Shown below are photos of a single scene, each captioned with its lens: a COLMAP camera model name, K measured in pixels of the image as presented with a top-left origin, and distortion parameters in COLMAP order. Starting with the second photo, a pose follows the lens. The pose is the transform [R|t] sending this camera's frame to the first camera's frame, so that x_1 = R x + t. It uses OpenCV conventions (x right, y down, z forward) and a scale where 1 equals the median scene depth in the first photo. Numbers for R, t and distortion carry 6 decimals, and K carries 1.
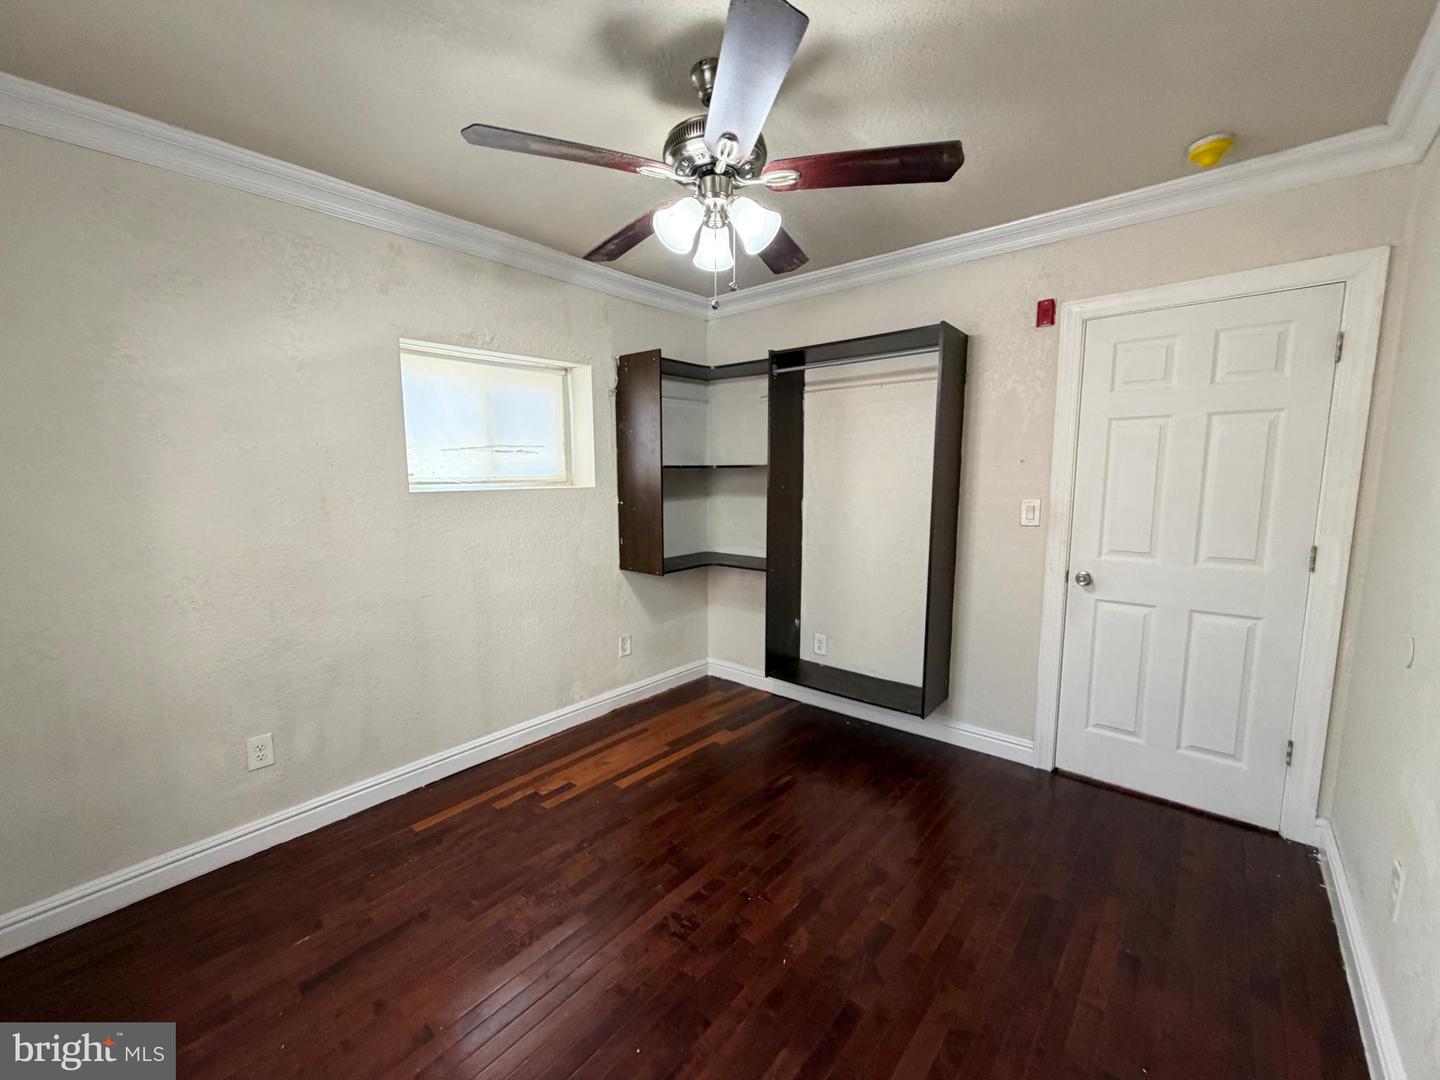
lens RADIAL K [[573.6, 0, 715.3], [0, 573.6, 540.8], [0, 0, 1]] dist [-0.000663, -0.000059]
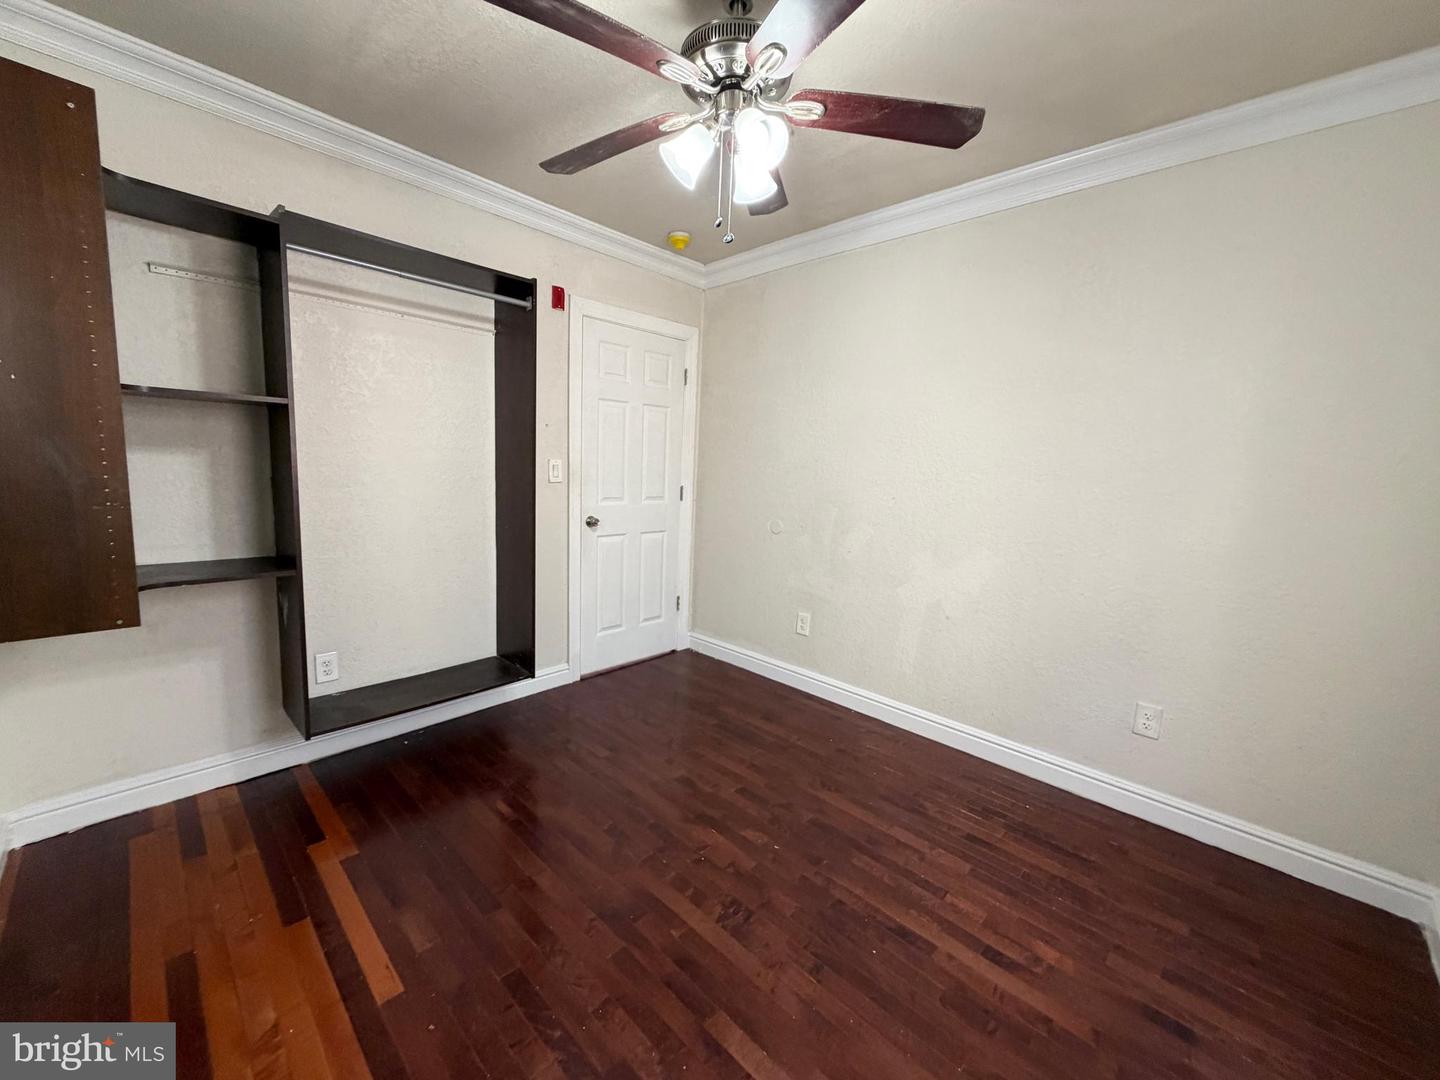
lens RADIAL K [[573.6, 0, 715.3], [0, 573.6, 540.8], [0, 0, 1]] dist [-0.000663, -0.000059]
pose [[0.054914, -0.131579, 0.989783, -0.584053], [0.073791, 0.989103, 0.127395, -0.032614], [-0.995761, 0.066042, 0.064025, 0.602258]]
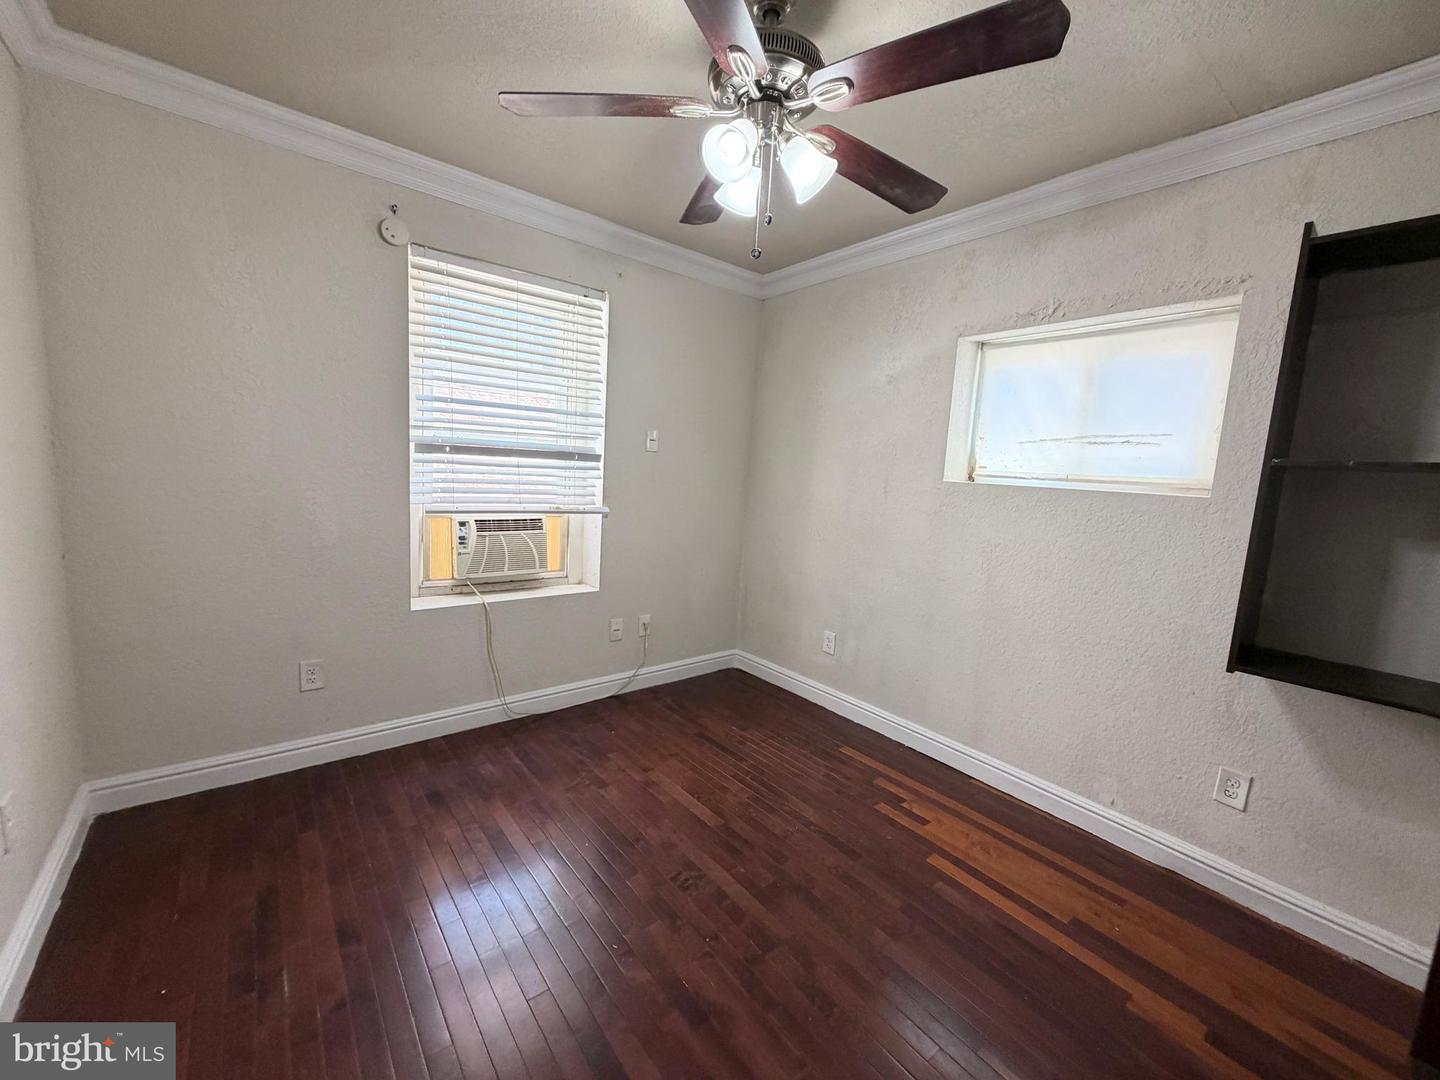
lens RADIAL K [[573.6, 0, 715.3], [0, 573.6, 540.8], [0, 0, 1]] dist [-0.000663, -0.000059]
pose [[-0.180481, 0.126988, -0.975346, 0.562827], [-0.171431, 0.972391, 0.158325, -0.065975], [0.968524, 0.195780, -0.153728, 0.703233]]
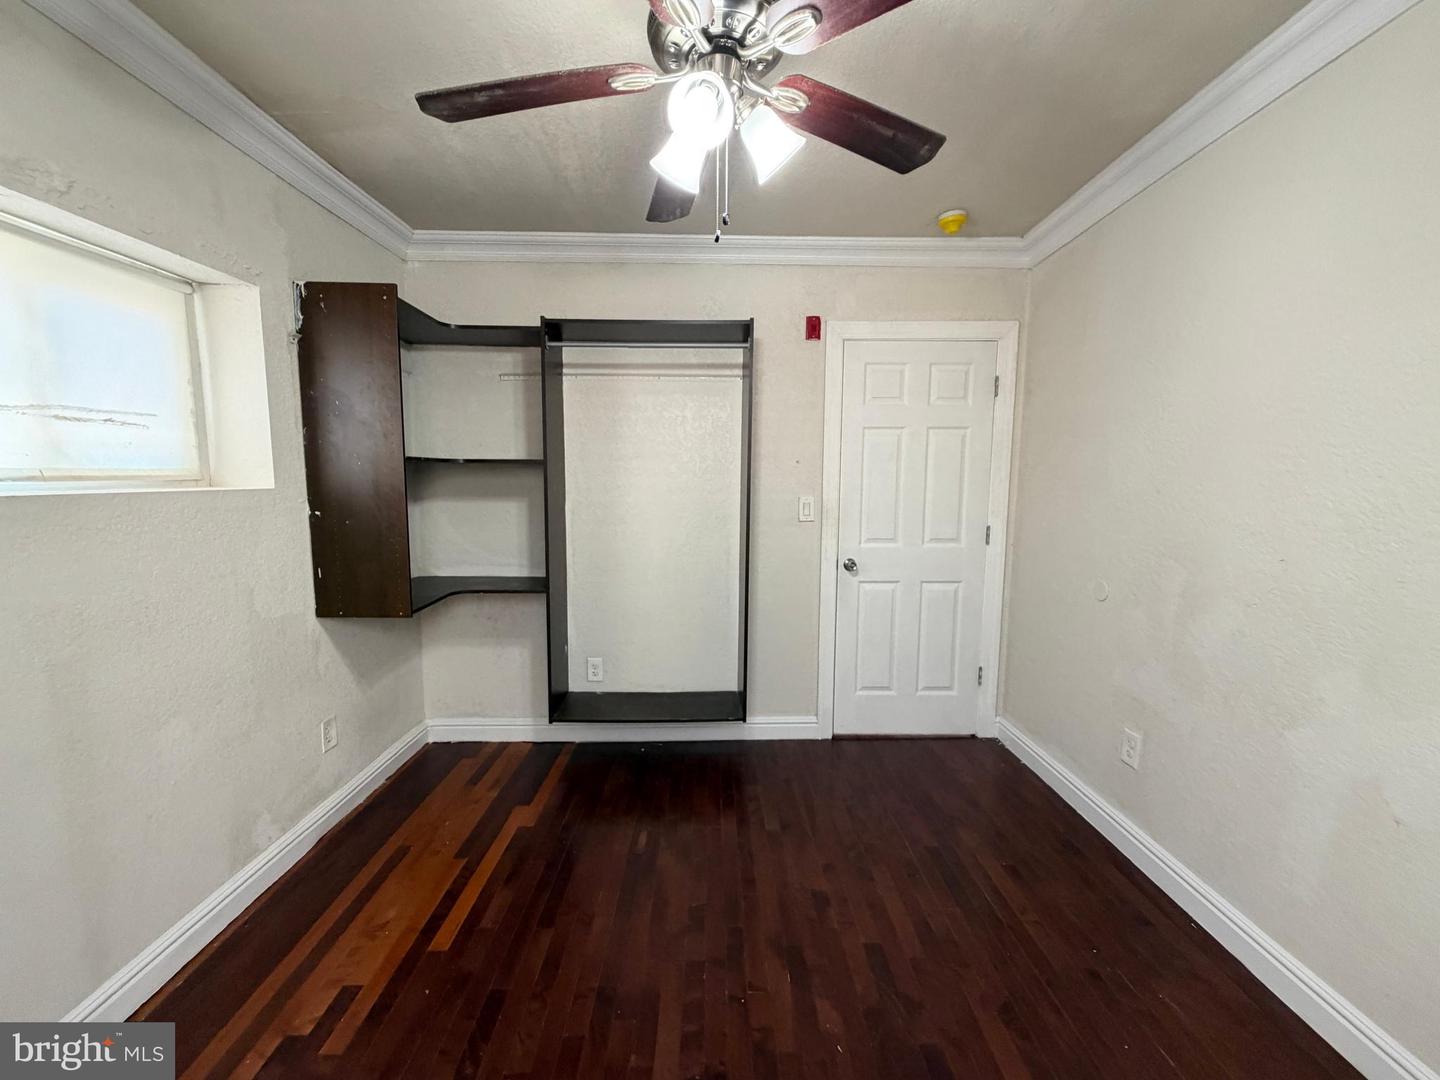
lens RADIAL K [[587.5, 0, 707.0], [0, 587.5, 541.7], [0, 0, 1]] dist [-0.000575, 0.000004]
pose [[0.756386, -0.064043, 0.650983, -0.320270], [0.069545, 0.997428, 0.017320, -0.019202], [-0.650418, 0.032172, 0.758894, 0.270559]]
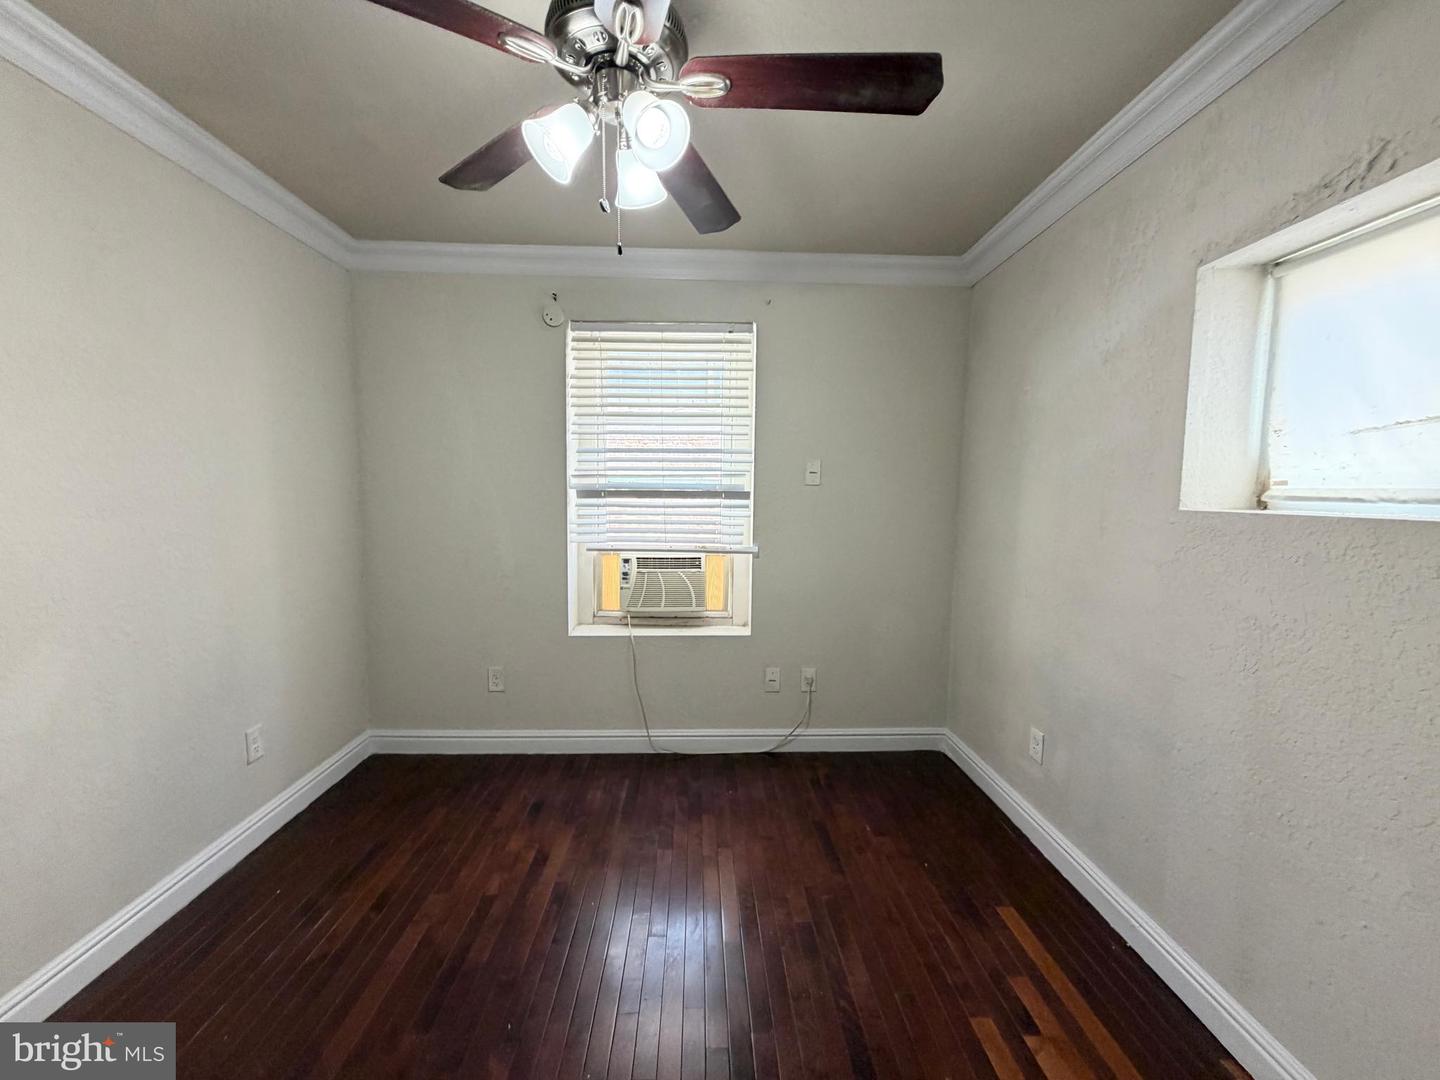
lens RADIAL K [[573.6, 0, 715.3], [0, 573.6, 540.8], [0, 0, 1]] dist [-0.000663, -0.000059]
pose [[-0.735663, 0.063446, -0.674370, 0.260466], [-0.082899, 0.979685, 0.182605, -0.113635], [0.672256, 0.190240, -0.715459, 1.018125]]
